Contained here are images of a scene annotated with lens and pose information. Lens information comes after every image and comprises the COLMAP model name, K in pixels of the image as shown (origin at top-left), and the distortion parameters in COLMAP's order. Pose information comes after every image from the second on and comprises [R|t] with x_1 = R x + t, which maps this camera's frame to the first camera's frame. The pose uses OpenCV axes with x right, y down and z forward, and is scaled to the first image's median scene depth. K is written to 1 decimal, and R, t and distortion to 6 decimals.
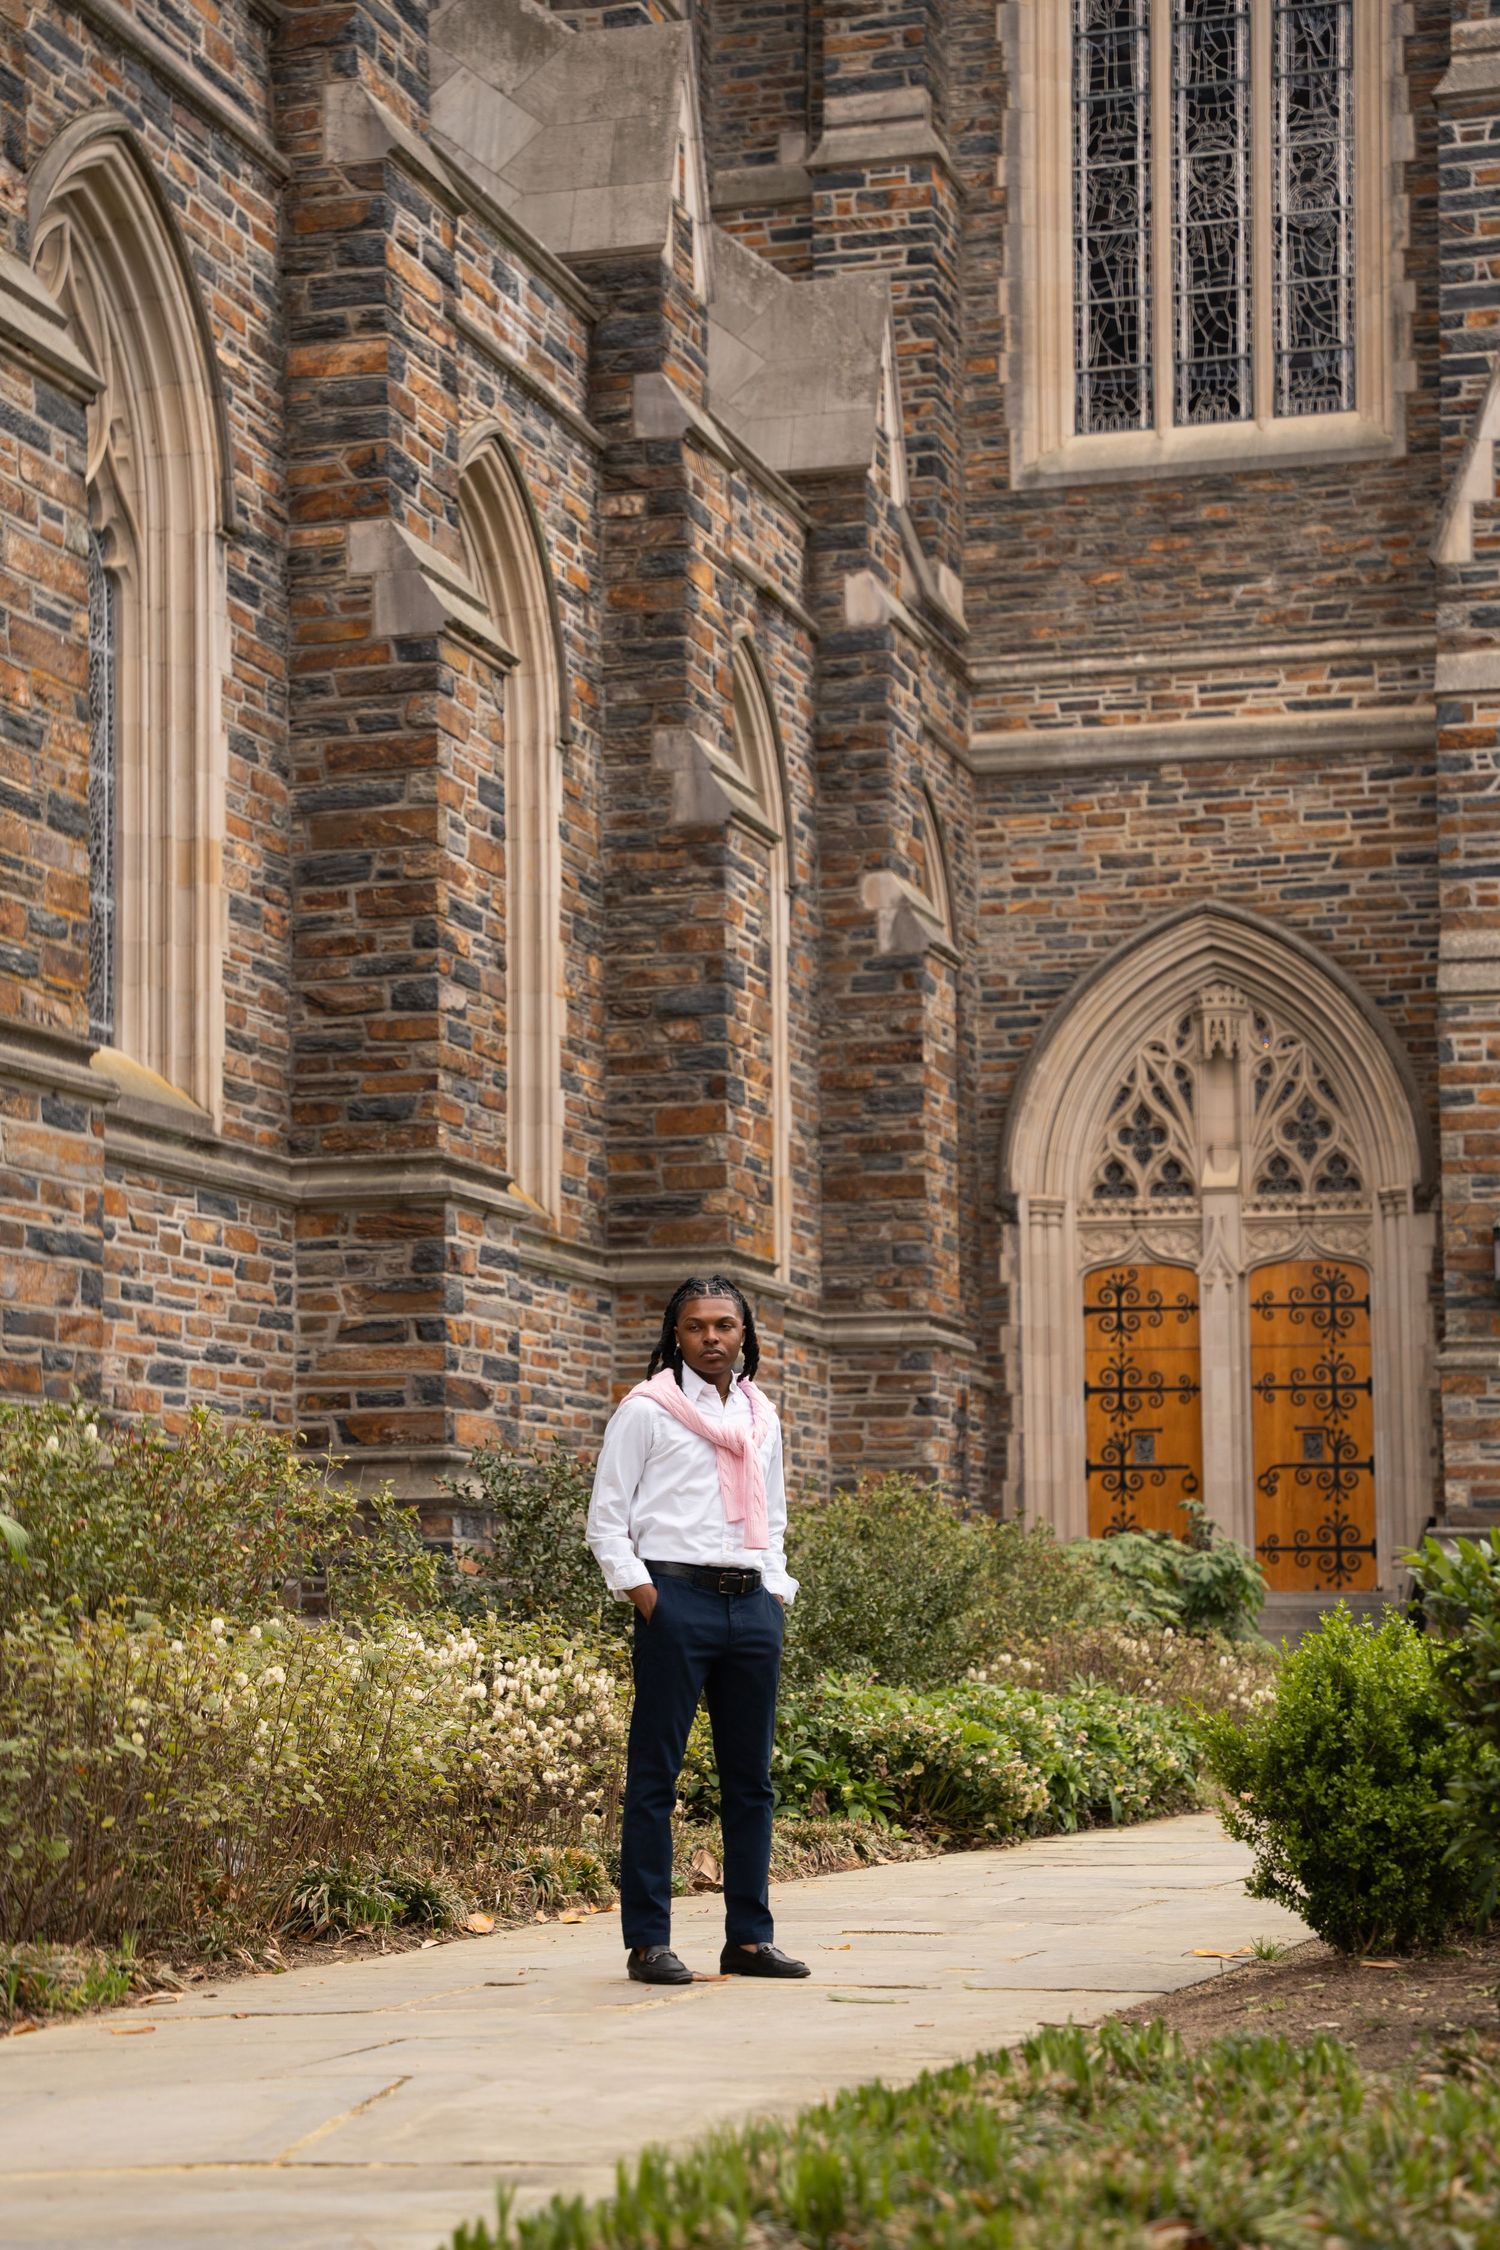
lens RADIAL K [[7615.5, 0, 740.9], [0, 7615.5, 1045.6], [0, 0, 1]] dist [0.734884, 0.664603]
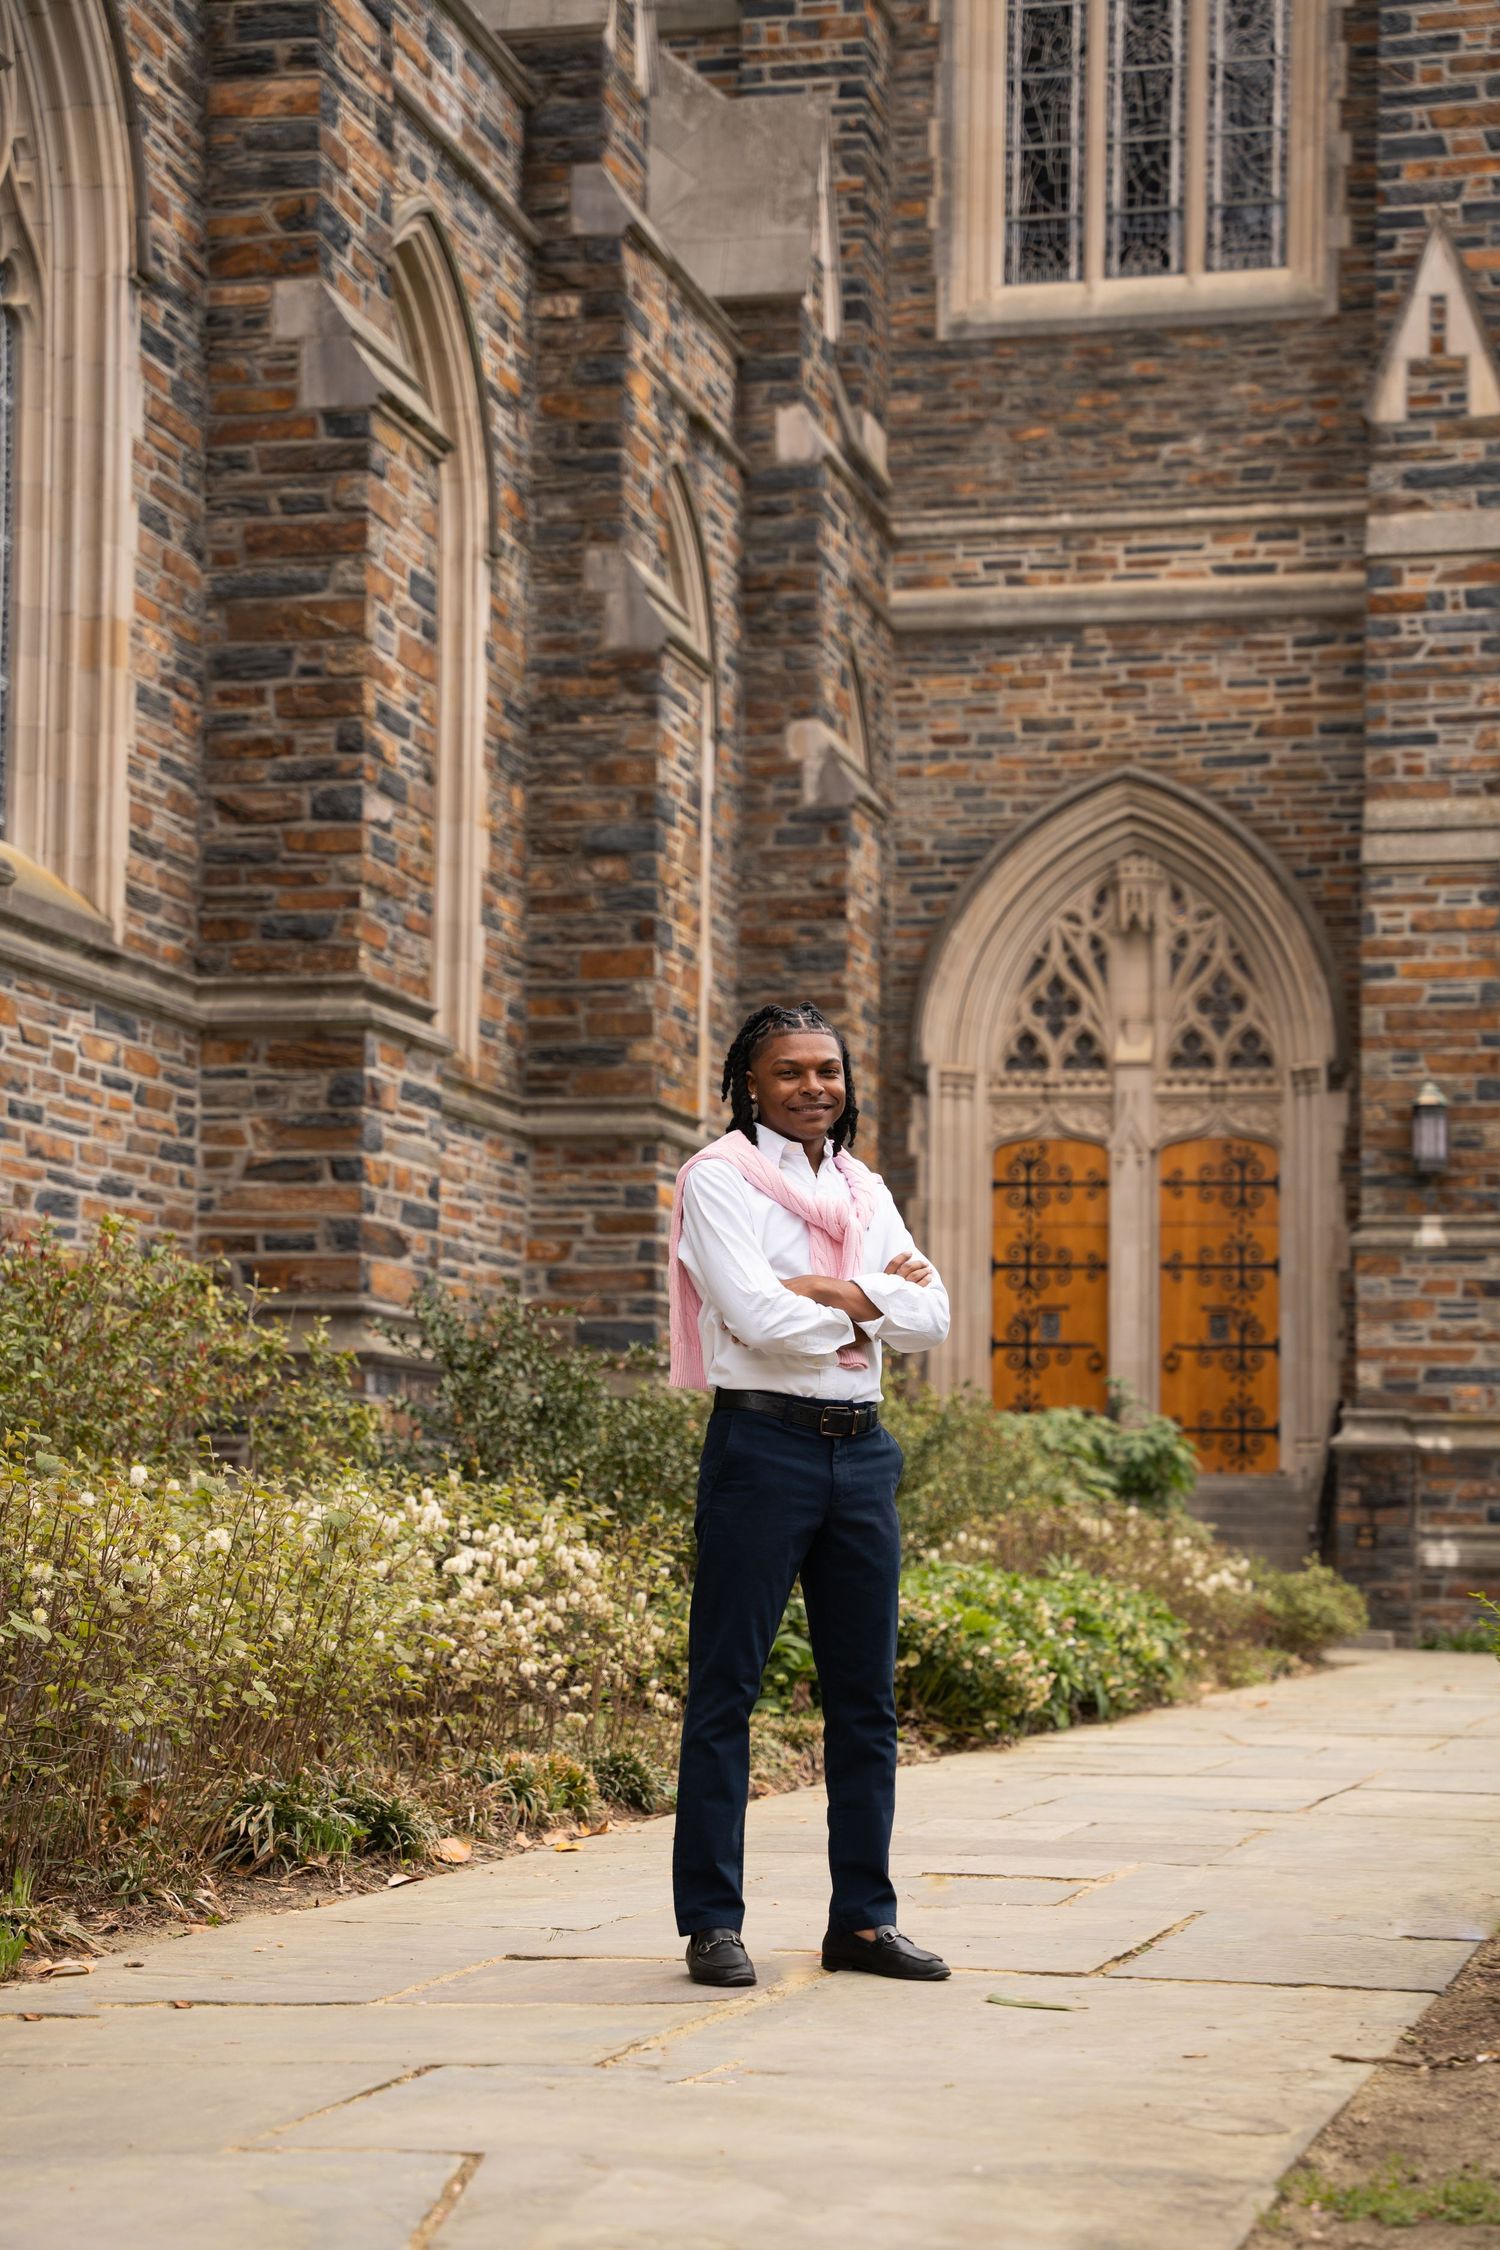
lens RADIAL K [[5925.3, 0, 750.0], [0, 5925.3, 1125.0], [0, 0, 1]] dist [0.479313, 0.395738]
pose [[0.998640, 0.022320, 0.047123, -0.024568], [-0.022838, 0.999684, 0.010483, 0.021971], [-0.046874, -0.011545, 0.998834, 0.267646]]
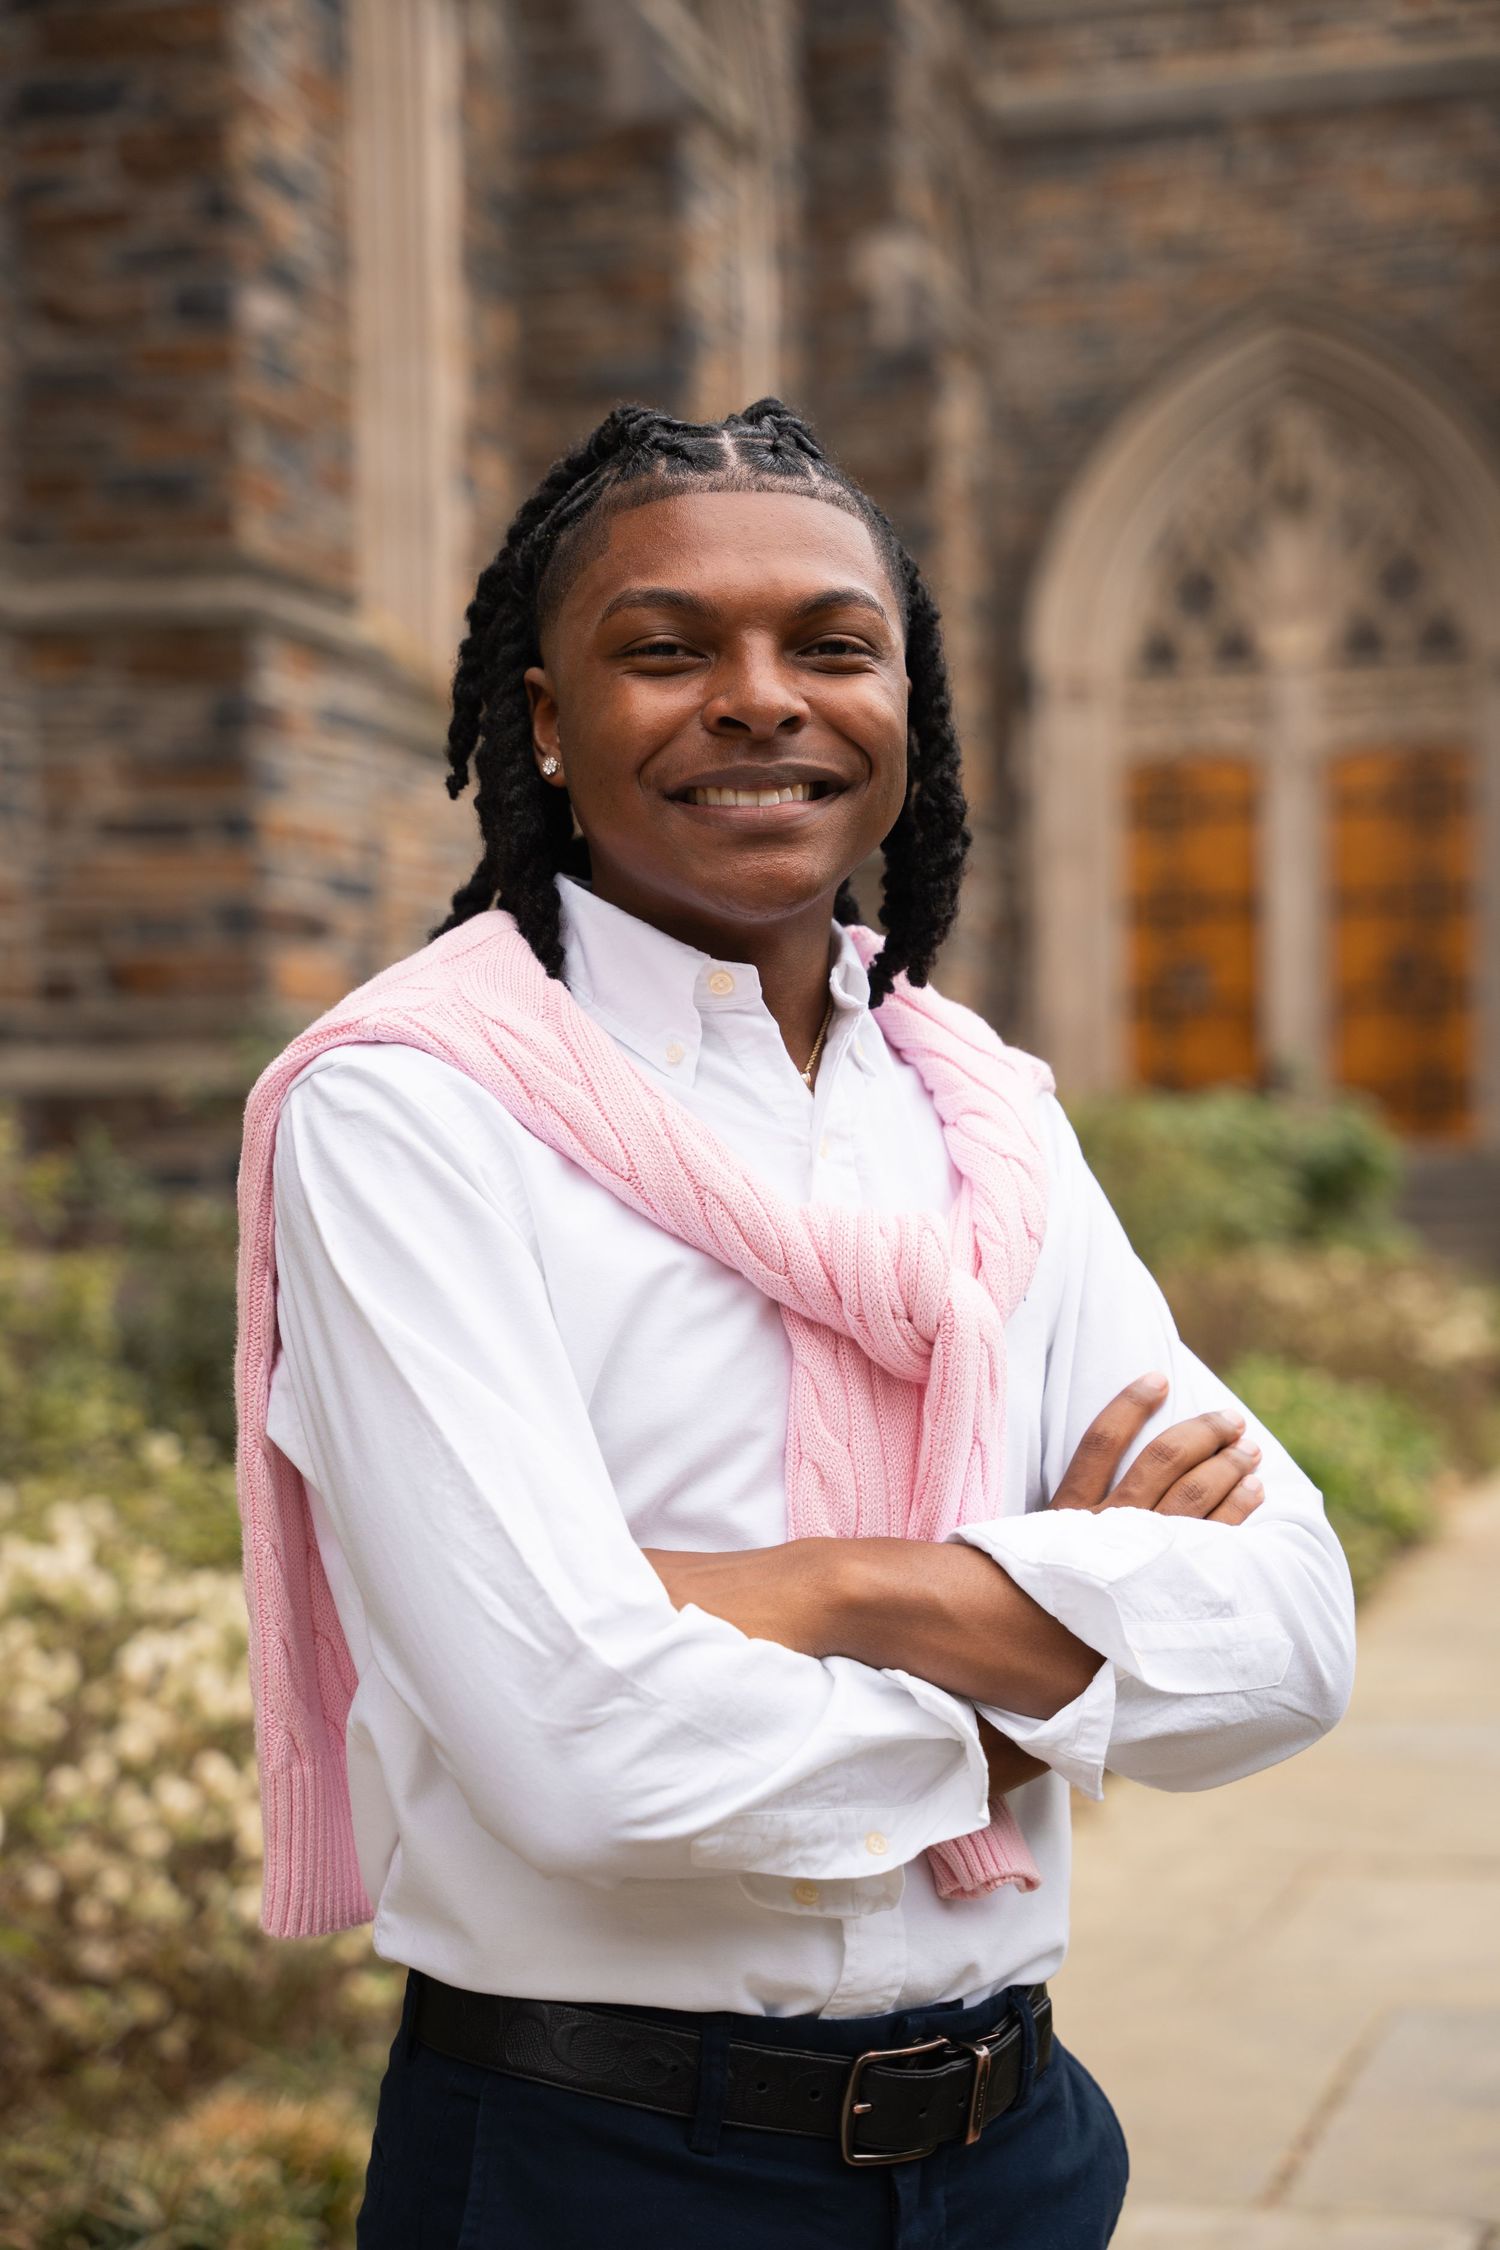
lens RADIAL K [[4473.7, 0, 751.0], [0, 4473.7, 910.2], [0, 0, 1]] dist [0.502845, 0.017355]
pose [[0.999769, 0.004259, 0.021045, -0.004591], [-0.005361, 0.998602, 0.052588, 0.022563], [-0.020791, -0.052688, 0.998395, 0.580659]]
